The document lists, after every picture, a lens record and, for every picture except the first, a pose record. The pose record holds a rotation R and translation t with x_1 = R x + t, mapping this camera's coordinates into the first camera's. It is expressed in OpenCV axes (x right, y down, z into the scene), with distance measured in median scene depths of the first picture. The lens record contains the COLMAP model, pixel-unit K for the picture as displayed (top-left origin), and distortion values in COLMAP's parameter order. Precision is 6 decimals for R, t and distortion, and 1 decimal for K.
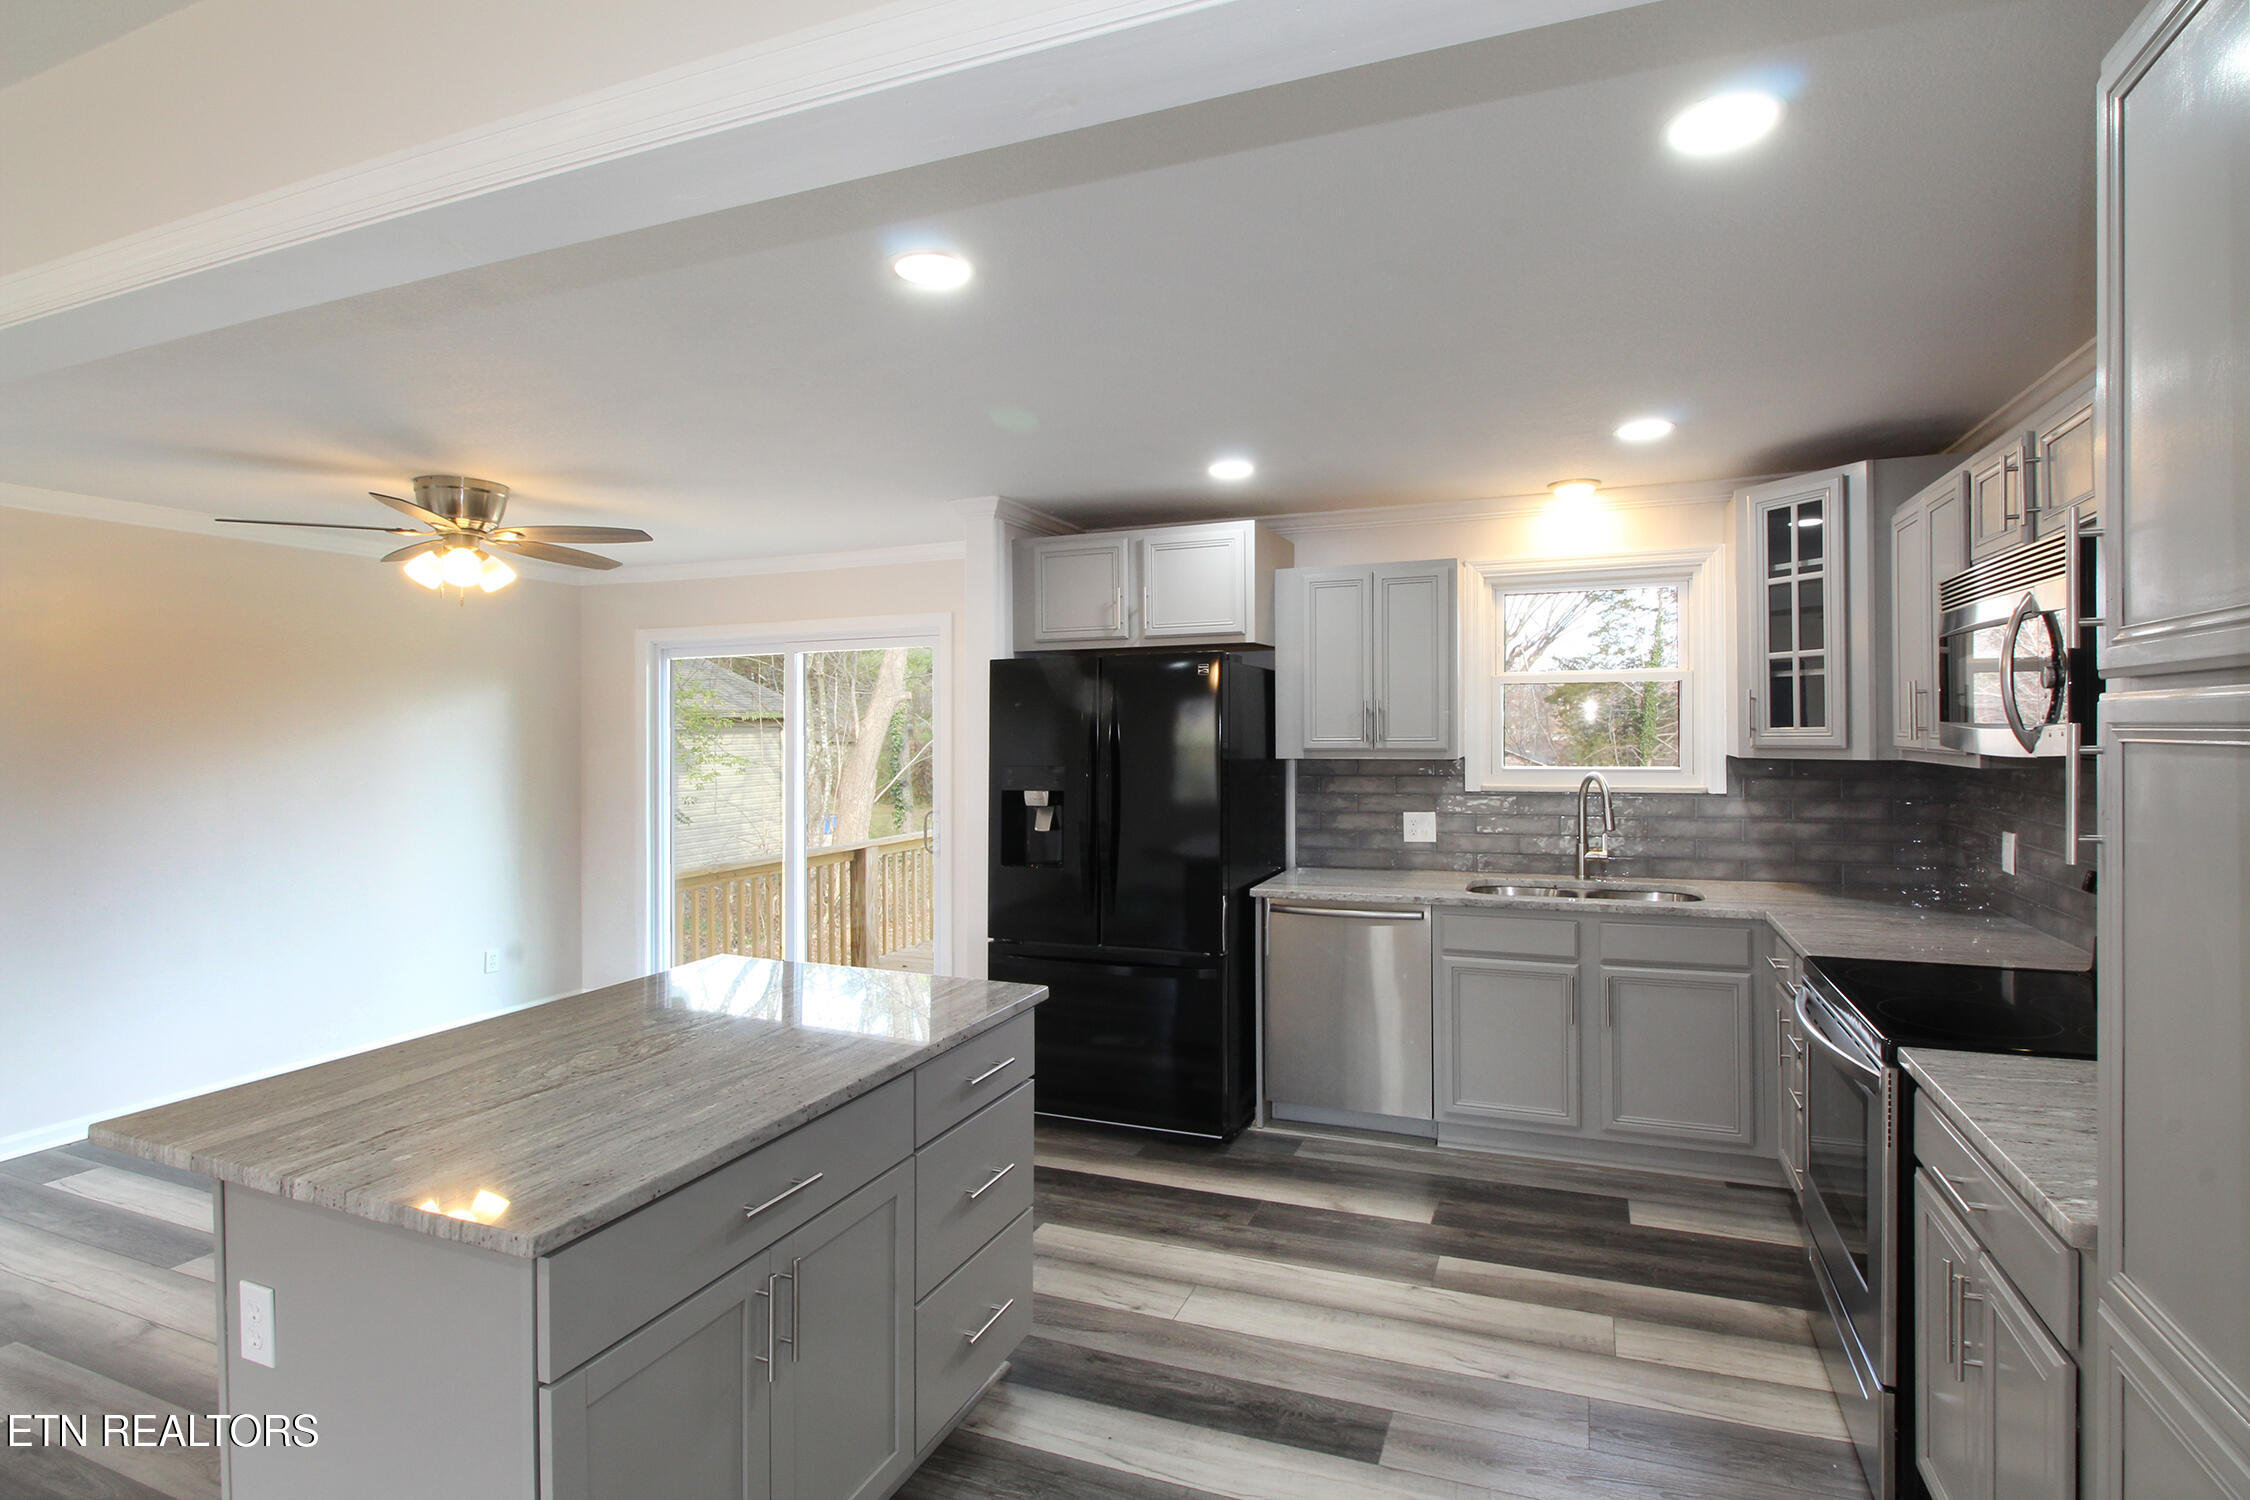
lens RADIAL K [[1087.6, 0, 1127.1], [0, 1087.6, 740.6], [0, 0, 1]] dist [-0.005343, -0.000813]
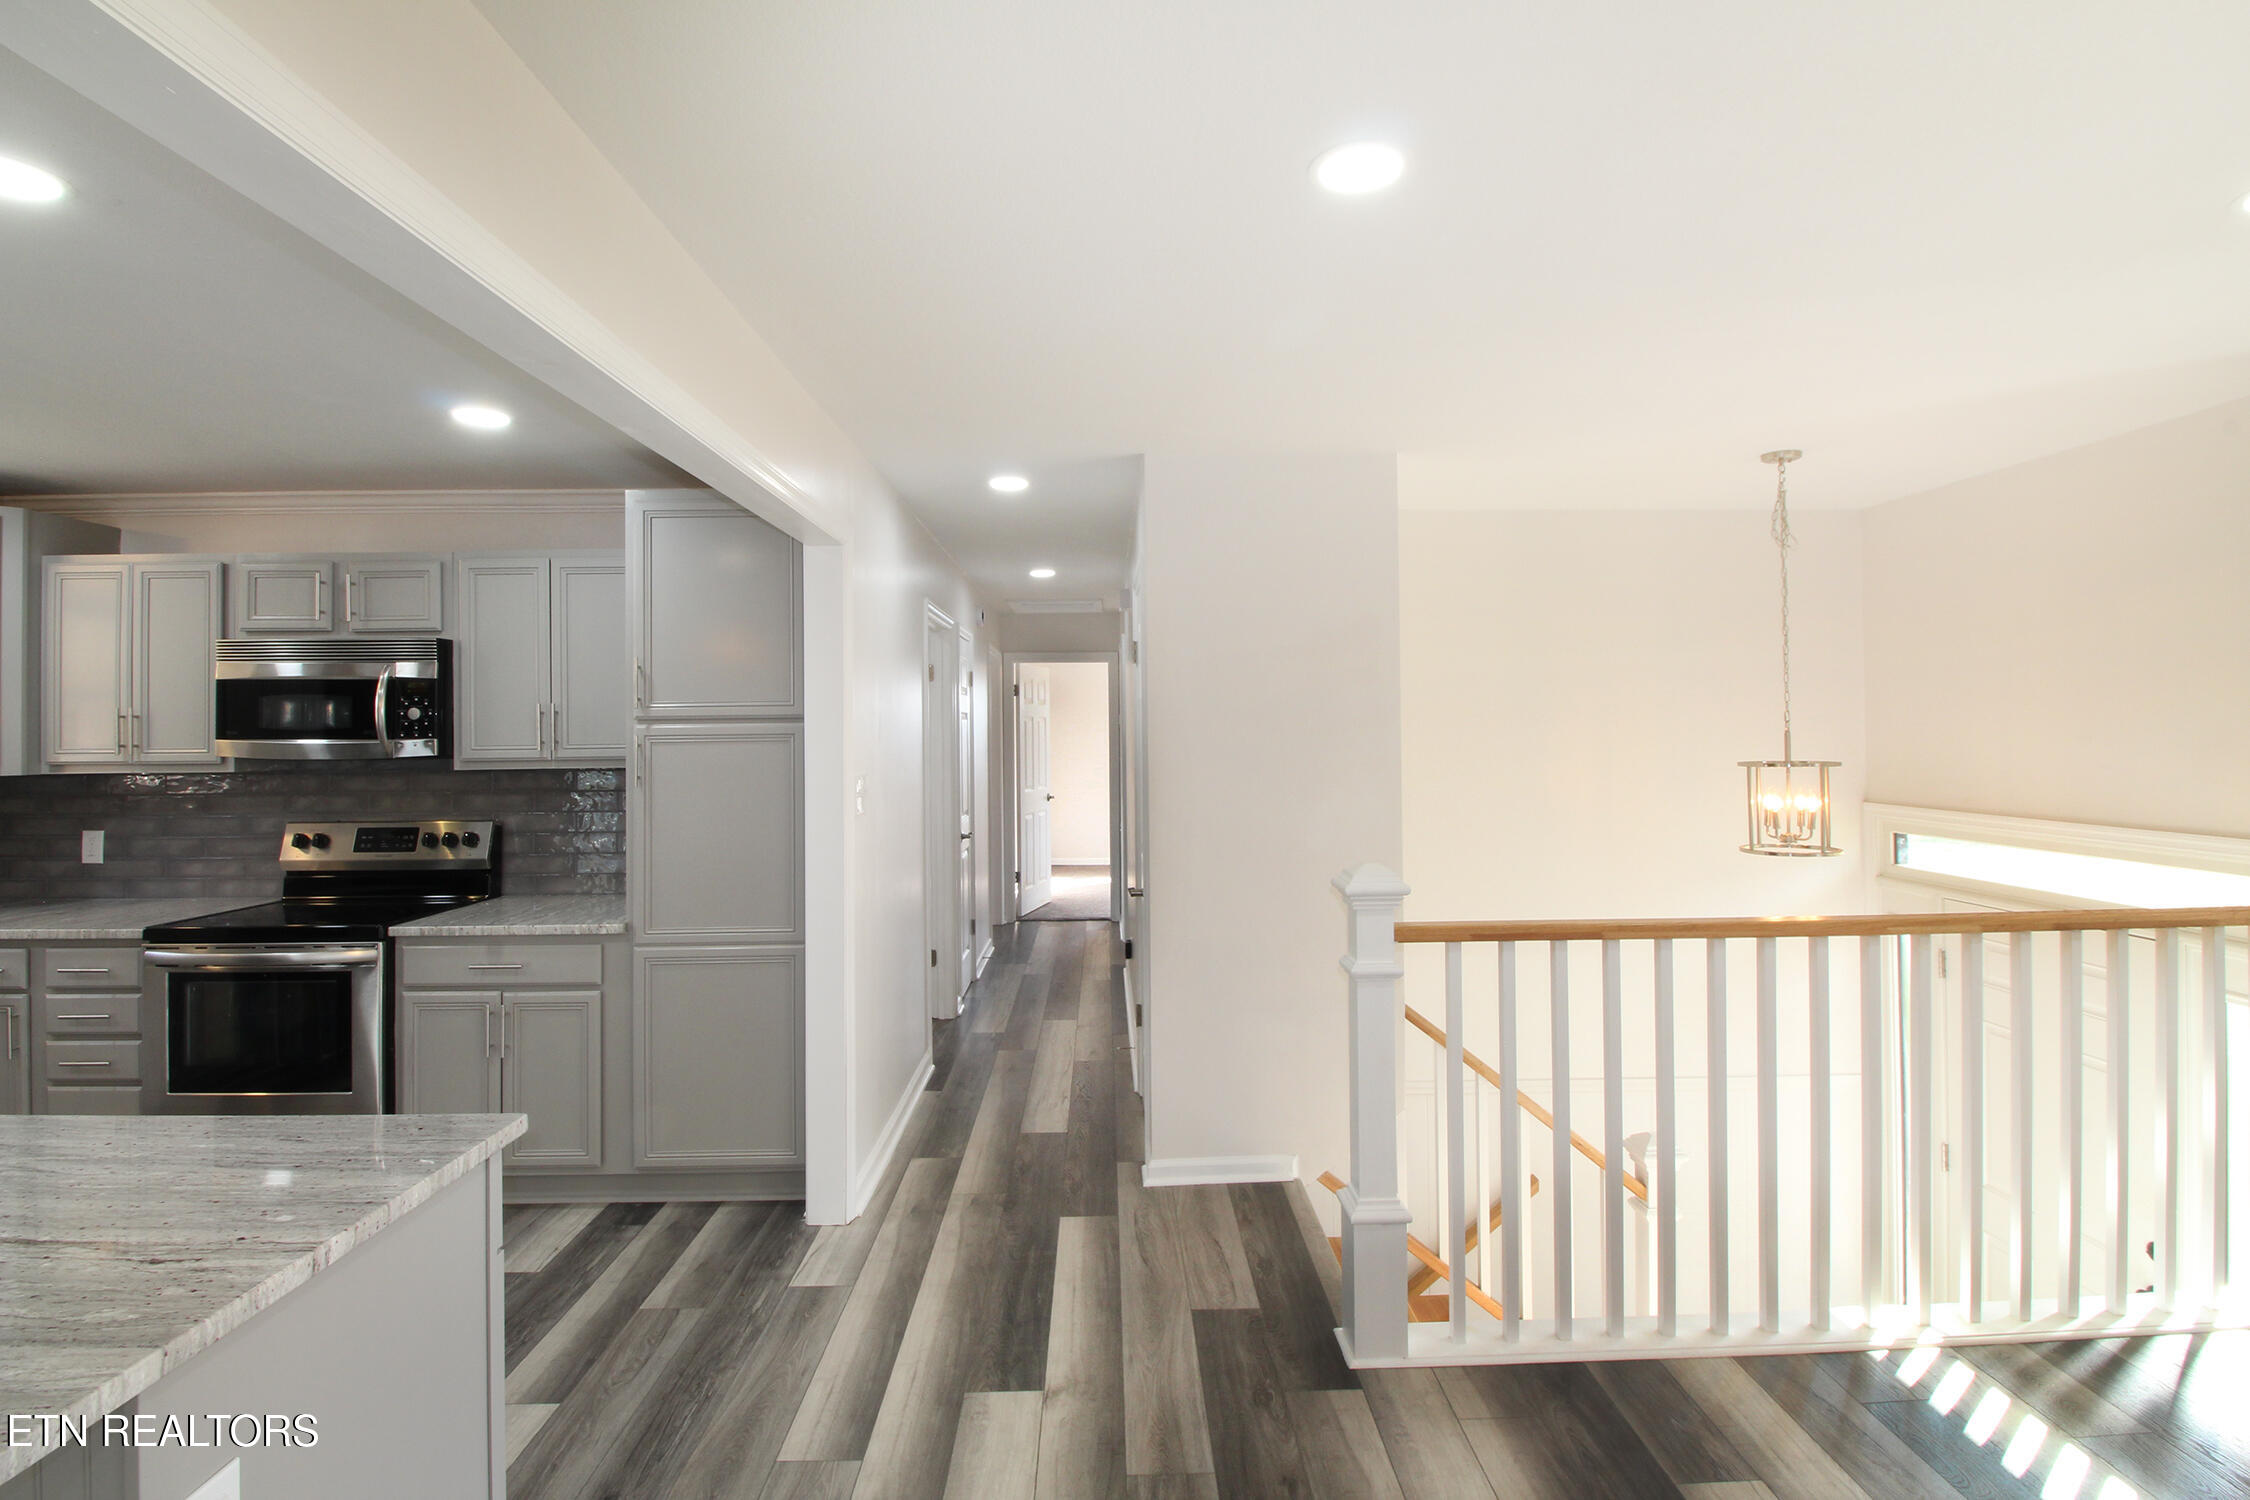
lens RADIAL K [[1087.6, 0, 1123.4], [0, 1087.6, 742.2], [0, 0, 1]] dist [-0.005343, -0.000813]
pose [[-0.403816, 0.005264, 0.914825, -1.595529], [0.009945, 0.999950, -0.001363, -0.022939], [-0.914786, 0.008547, -0.403848, 0.609030]]
